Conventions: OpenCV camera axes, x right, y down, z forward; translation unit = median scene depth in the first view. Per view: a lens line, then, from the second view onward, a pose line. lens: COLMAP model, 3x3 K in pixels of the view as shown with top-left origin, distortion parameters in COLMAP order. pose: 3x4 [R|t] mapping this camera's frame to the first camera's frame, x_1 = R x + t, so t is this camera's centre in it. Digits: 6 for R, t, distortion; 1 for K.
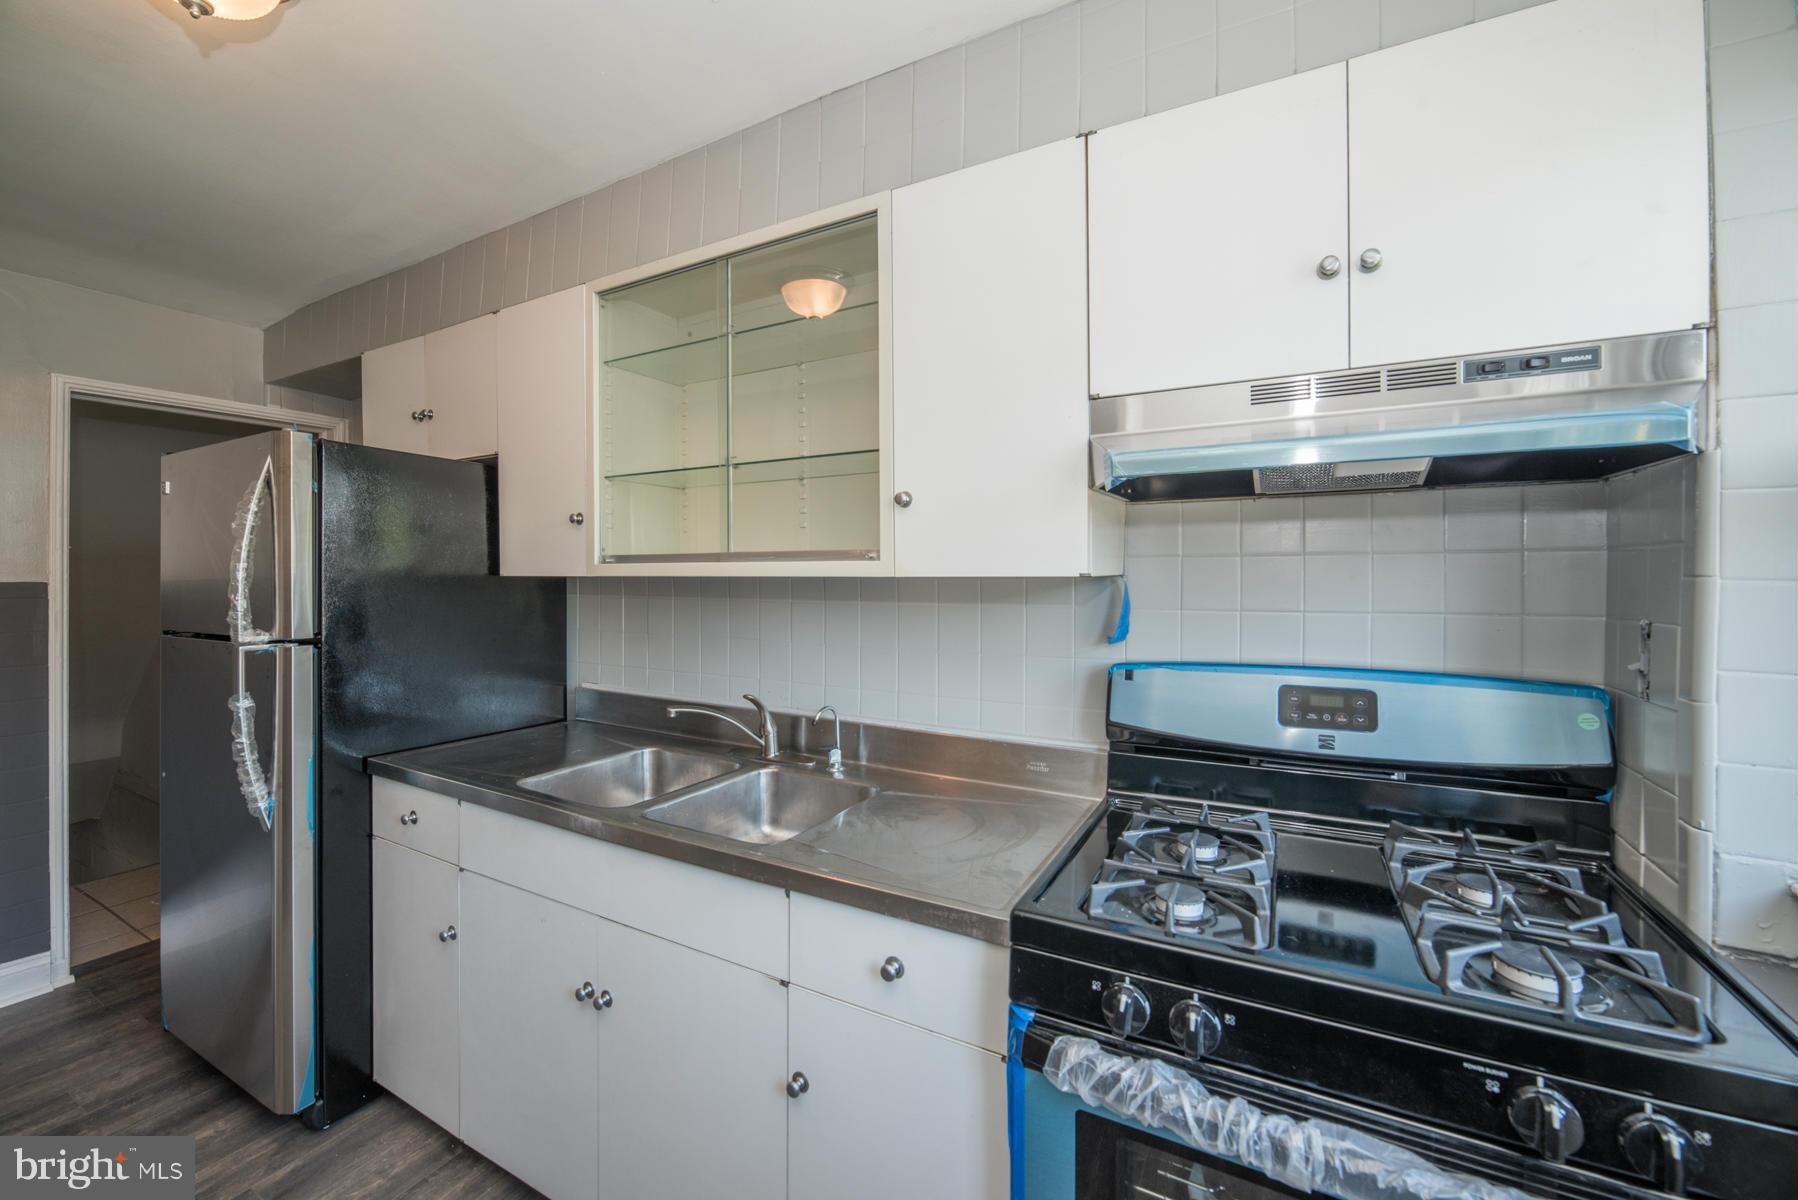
lens RADIAL K [[708.8, 0, 899.1], [0, 708.8, 582.0], [0, 0, 1]] dist [-0.044265, 0.017539]
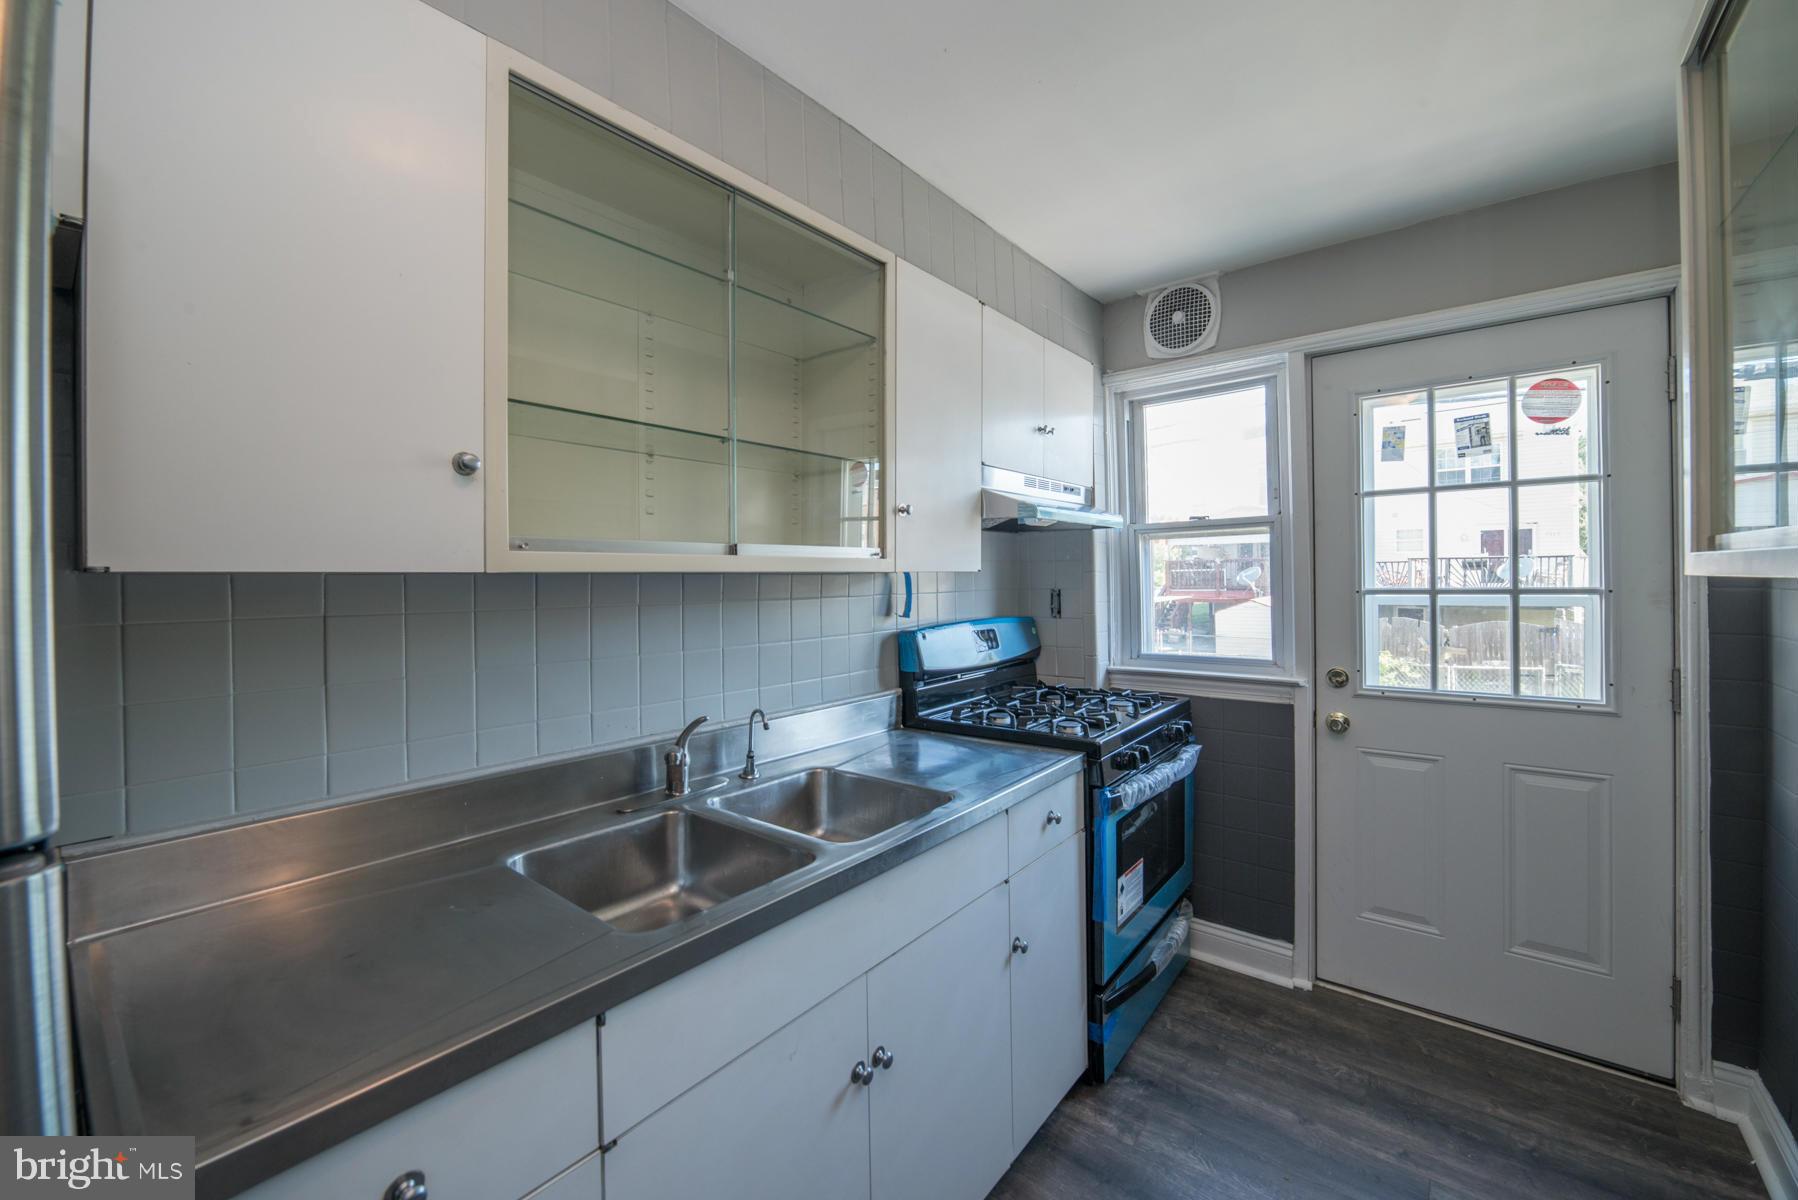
lens RADIAL K [[708.8, 0, 899.1], [0, 708.8, 582.0], [0, 0, 1]] dist [-0.044265, 0.017539]
pose [[0.187786, -0.013934, 0.982111, -1.202422], [0.016424, 0.999804, 0.011045, -0.004744], [-0.982073, 0.014056, 0.187978, 0.761012]]
